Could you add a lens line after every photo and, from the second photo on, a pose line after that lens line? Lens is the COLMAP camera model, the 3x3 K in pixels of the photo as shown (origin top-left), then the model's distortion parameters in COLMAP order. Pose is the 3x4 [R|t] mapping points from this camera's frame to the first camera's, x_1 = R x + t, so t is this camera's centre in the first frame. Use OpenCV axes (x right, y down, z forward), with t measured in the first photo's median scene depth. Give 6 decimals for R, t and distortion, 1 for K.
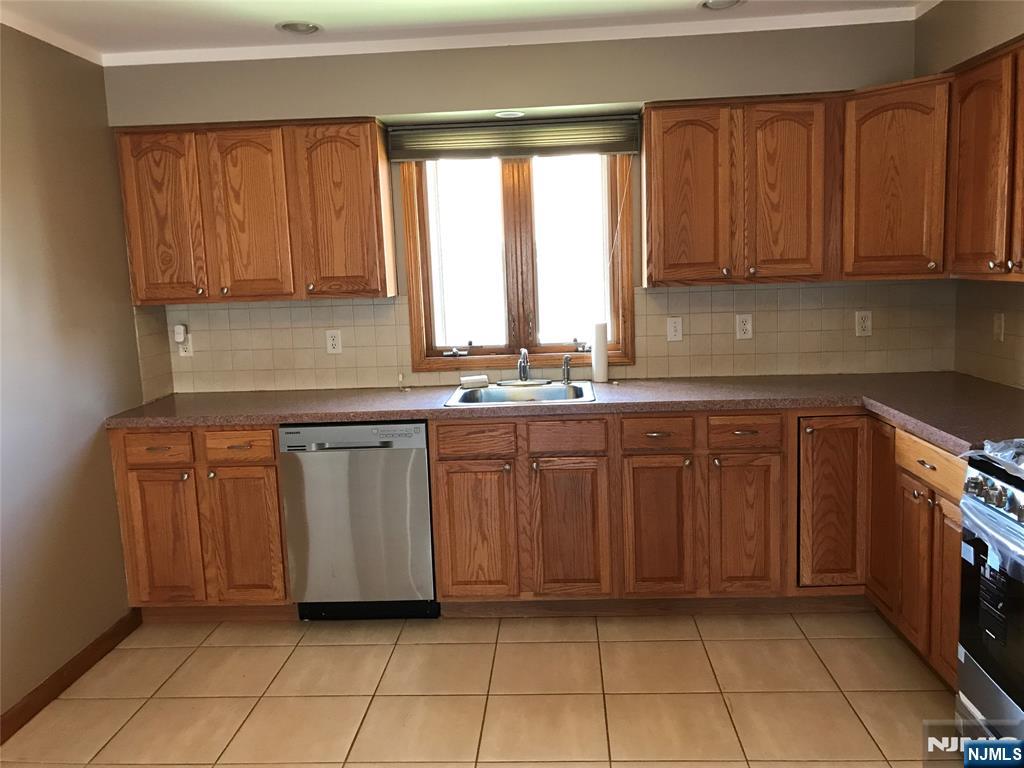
lens RADIAL K [[844.7, 0, 513.6], [0, 844.7, 377.7], [0, 0, 1]] dist [0.008569, 0.006264]
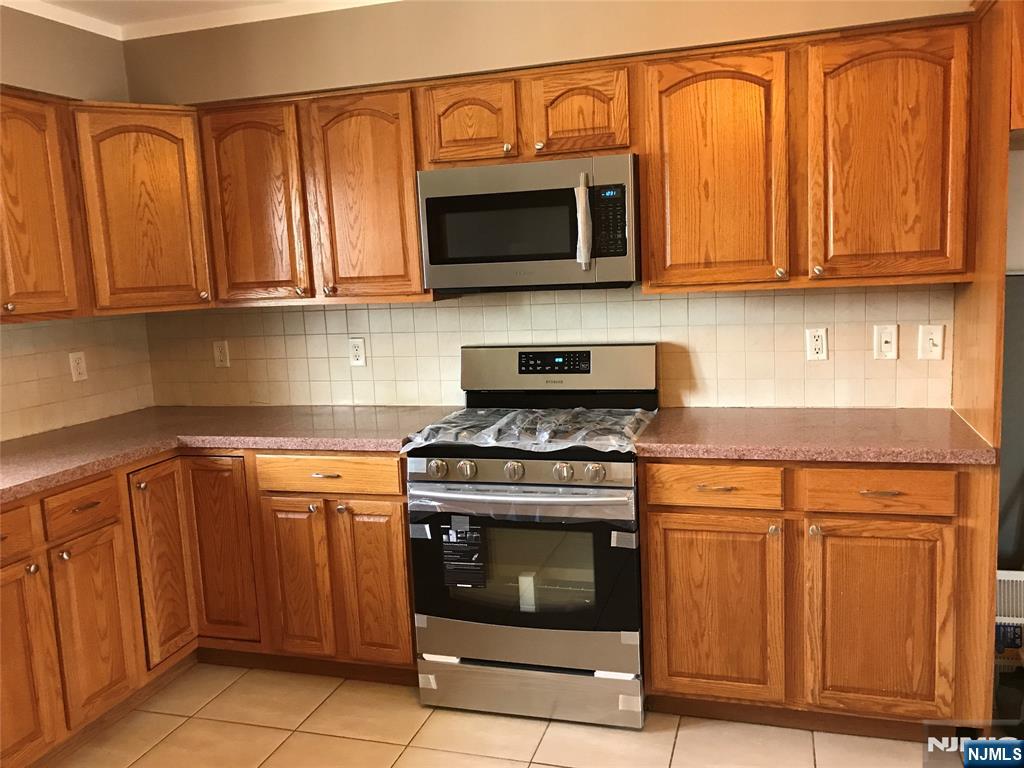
lens RADIAL K [[844.7, 0, 513.6], [0, 844.7, 377.7], [0, 0, 1]] dist [0.008569, 0.006264]
pose [[0.239430, -0.100623, 0.965685, -0.361832], [0.166382, 0.984154, 0.061295, -0.034164], [-0.956551, 0.145997, 0.252378, 0.379128]]
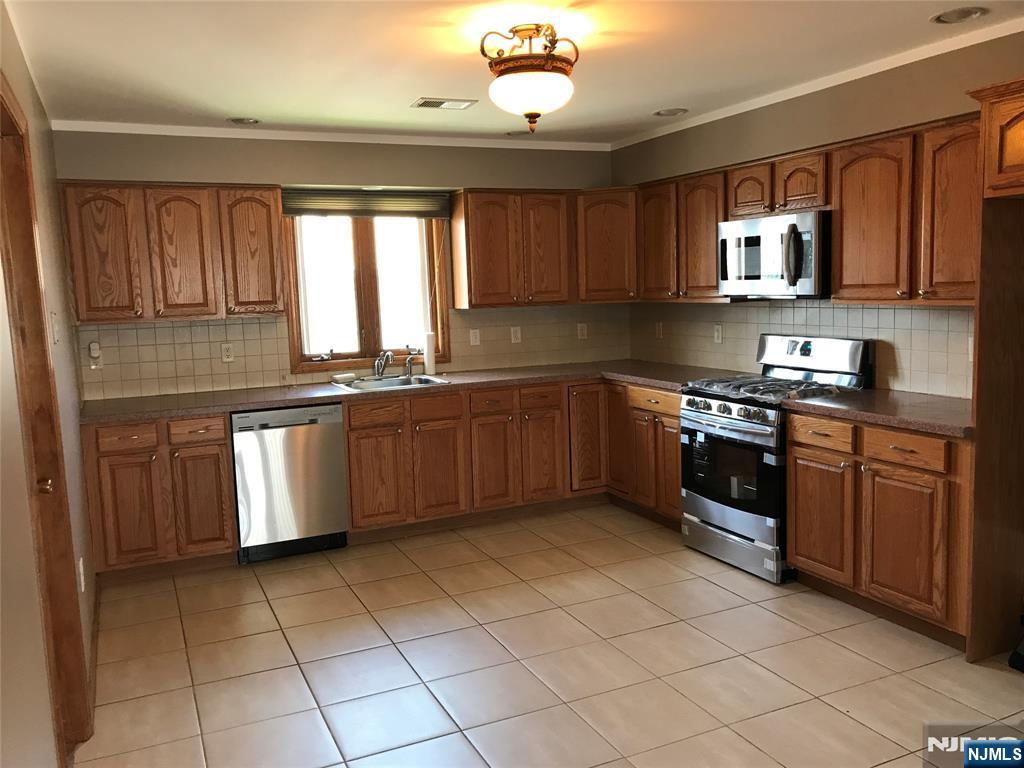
lens RADIAL K [[842.7, 0, 512.0], [0, 842.7, 384.0], [0, 0, 1]] dist [0.087597, -0.194480]
pose [[0.882976, -0.046635, 0.467096, -0.498993], [0.062031, 0.997919, -0.017629, 0.061007], [-0.465302, 0.044540, 0.884031, -0.379306]]
